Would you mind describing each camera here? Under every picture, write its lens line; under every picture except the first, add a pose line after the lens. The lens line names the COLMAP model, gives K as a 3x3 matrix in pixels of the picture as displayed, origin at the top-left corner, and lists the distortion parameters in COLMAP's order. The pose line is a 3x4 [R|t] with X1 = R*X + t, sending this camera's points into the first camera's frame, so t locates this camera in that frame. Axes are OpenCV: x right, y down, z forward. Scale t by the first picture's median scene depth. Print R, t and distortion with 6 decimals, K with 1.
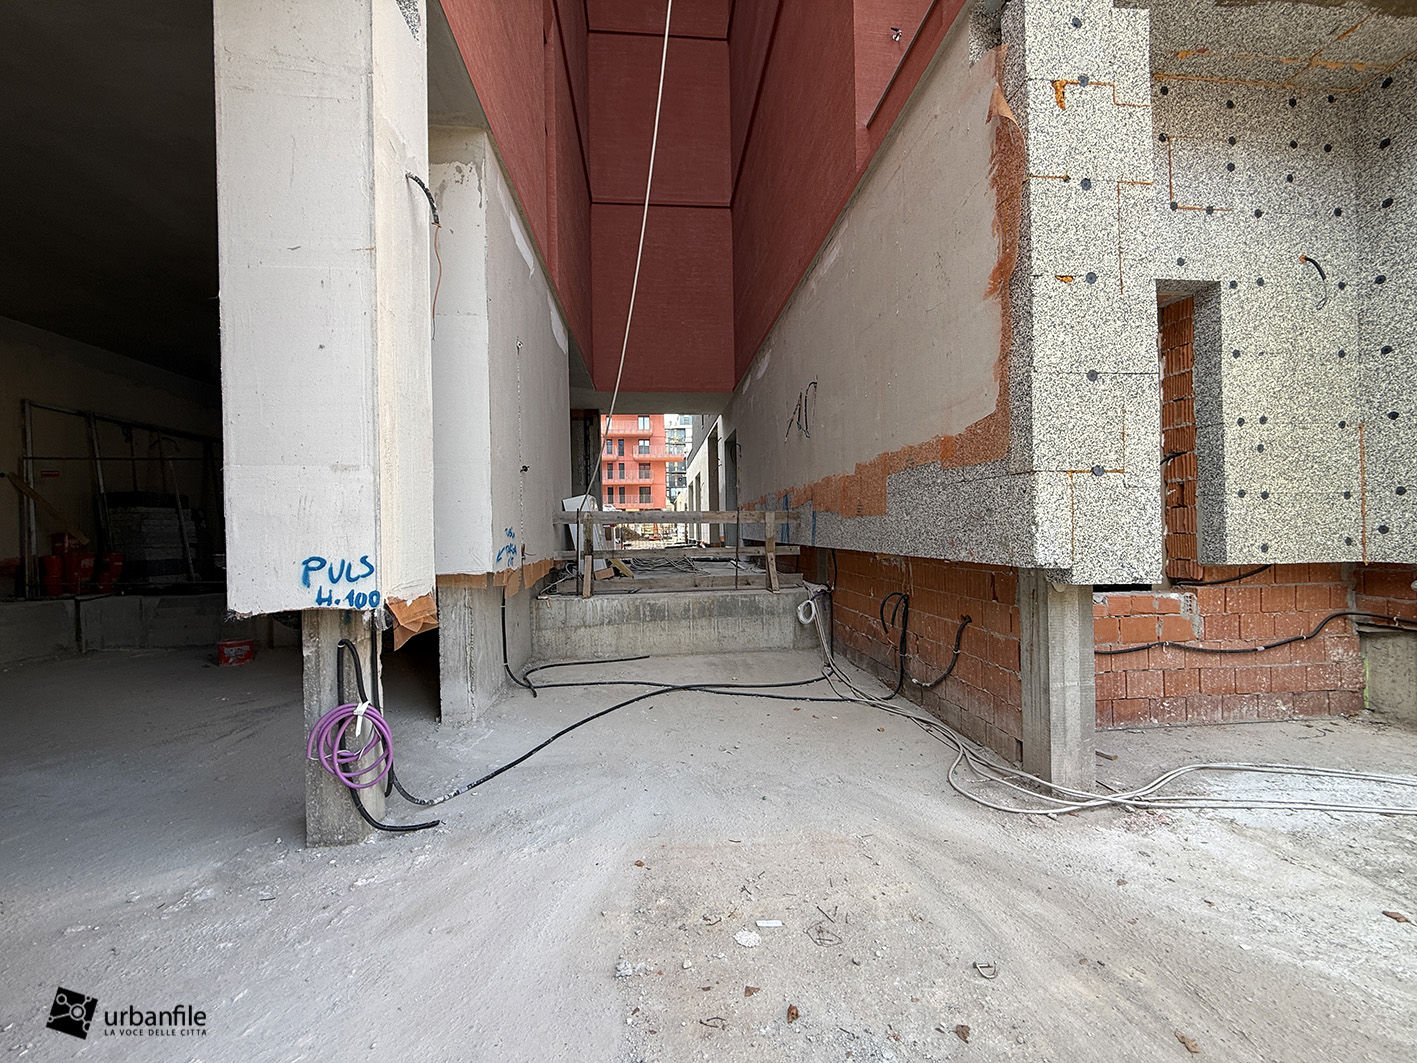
lens RADIAL K [[568.8, 0, 705.8], [0, 568.8, 535.1], [0, 0, 1]] dist [0.005591, -0.000755]
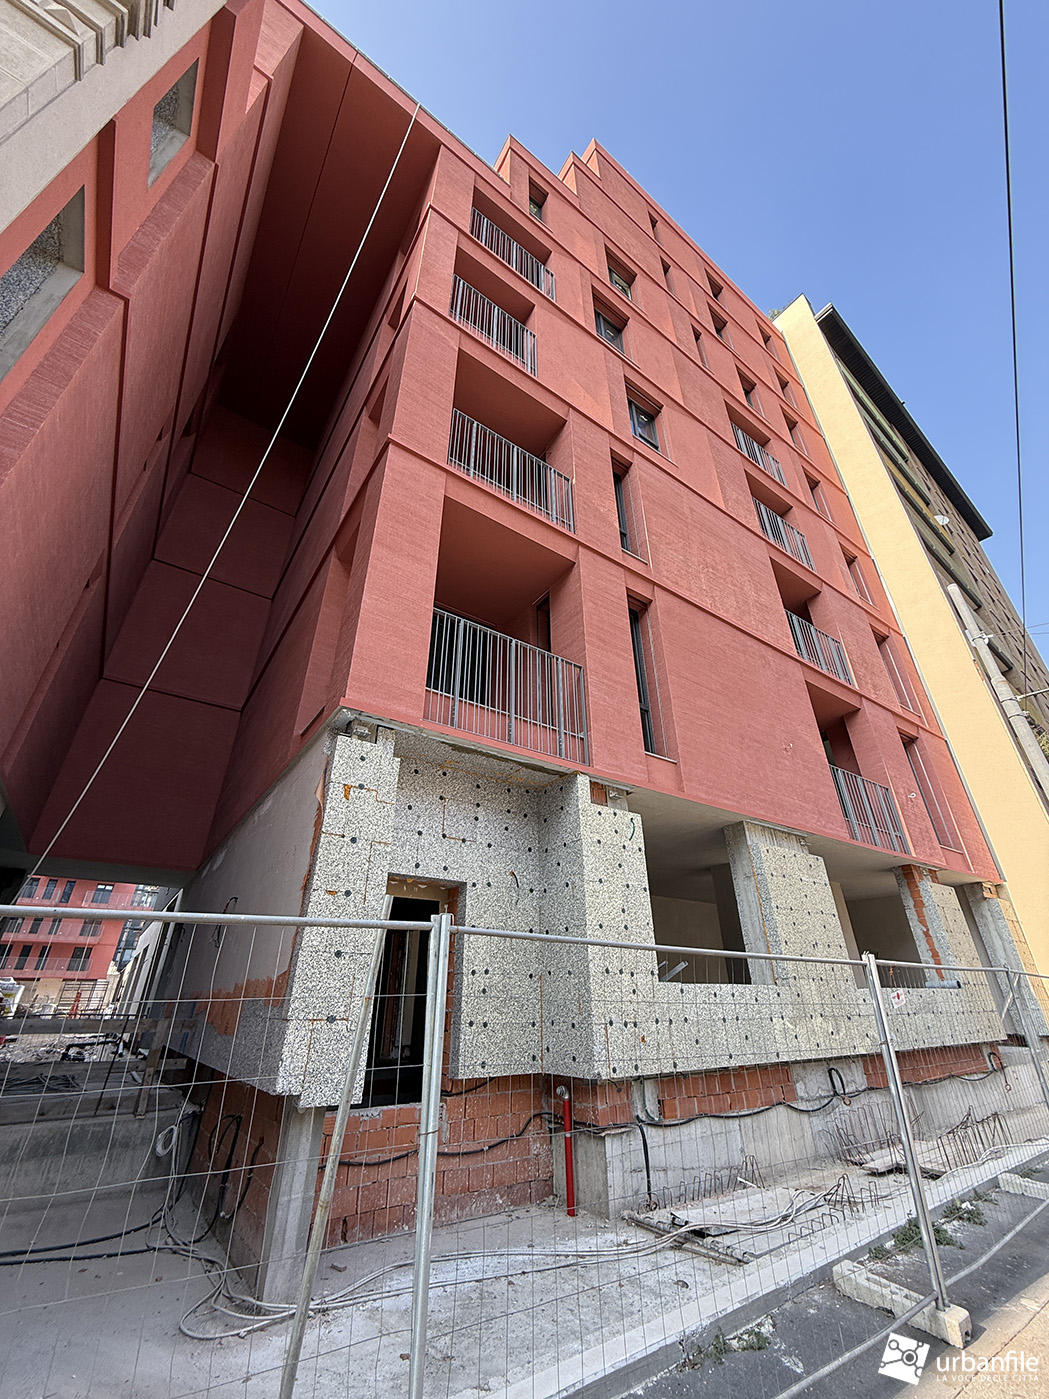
lens RADIAL K [[561.6, 0, 527.7], [0, 561.6, 697.7], [0, 0, 1]] dist [0.005591, -0.000755]
pose [[0.870734, 0.249019, 0.424042, 0.197254], [-0.007242, 0.868705, -0.495277, -0.085990], [-0.491701, 0.428184, 0.758214, -0.626226]]
